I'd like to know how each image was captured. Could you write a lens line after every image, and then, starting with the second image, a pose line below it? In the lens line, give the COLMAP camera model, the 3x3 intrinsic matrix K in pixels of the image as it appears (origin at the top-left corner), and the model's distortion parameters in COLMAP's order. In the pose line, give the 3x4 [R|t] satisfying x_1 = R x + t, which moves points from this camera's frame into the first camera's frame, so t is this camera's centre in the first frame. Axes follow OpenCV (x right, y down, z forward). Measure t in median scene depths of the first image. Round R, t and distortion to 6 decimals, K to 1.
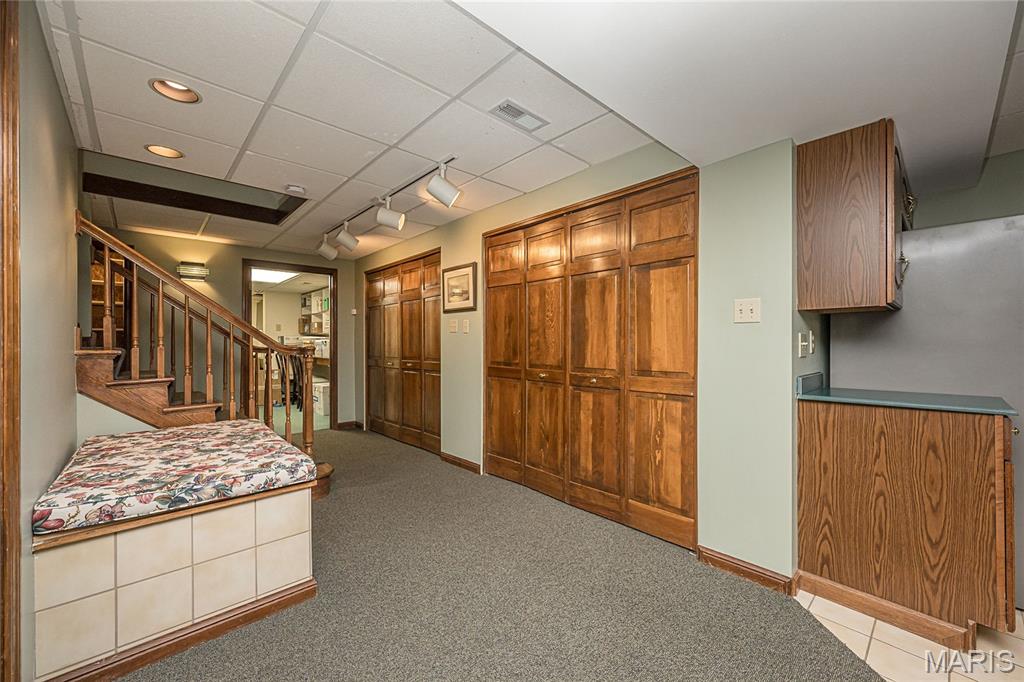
lens RADIAL K [[404.7, 0, 518.7], [0, 404.7, 342.8], [0, 0, 1]] dist [0.001414, 0.000115]
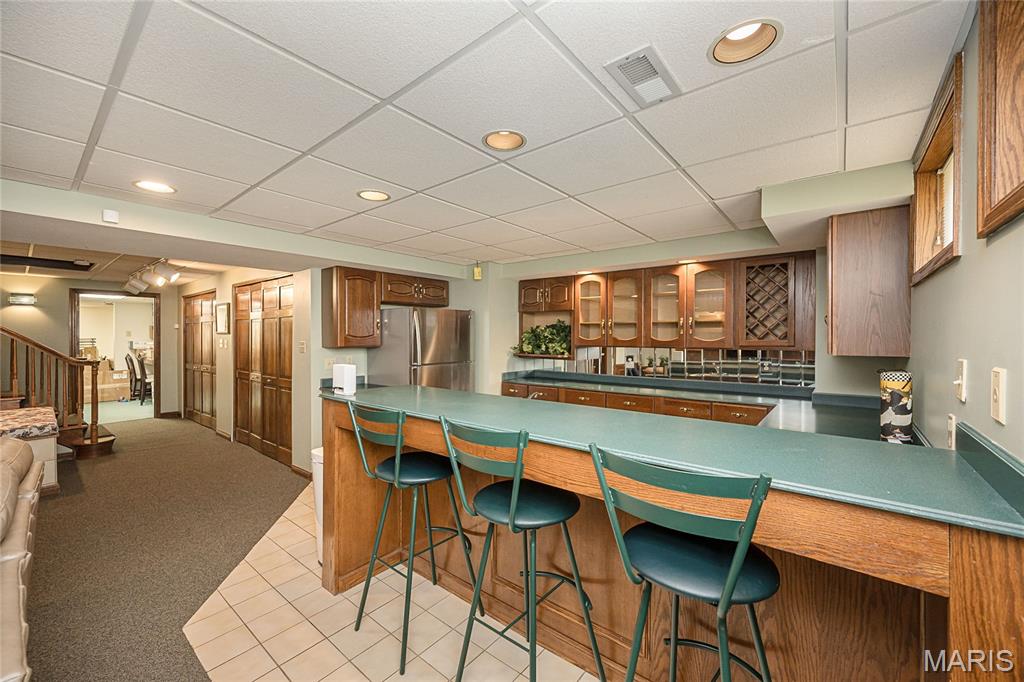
lens RADIAL K [[404.7, 0, 506.9], [0, 404.7, 339.1], [0, 0, 1]] dist [0.001414, 0.000115]
pose [[0.991501, 0.002396, 0.130076, 0.595416], [-0.003245, 0.999975, 0.006311, -0.060145], [-0.130057, -0.006679, 0.991484, -0.524381]]
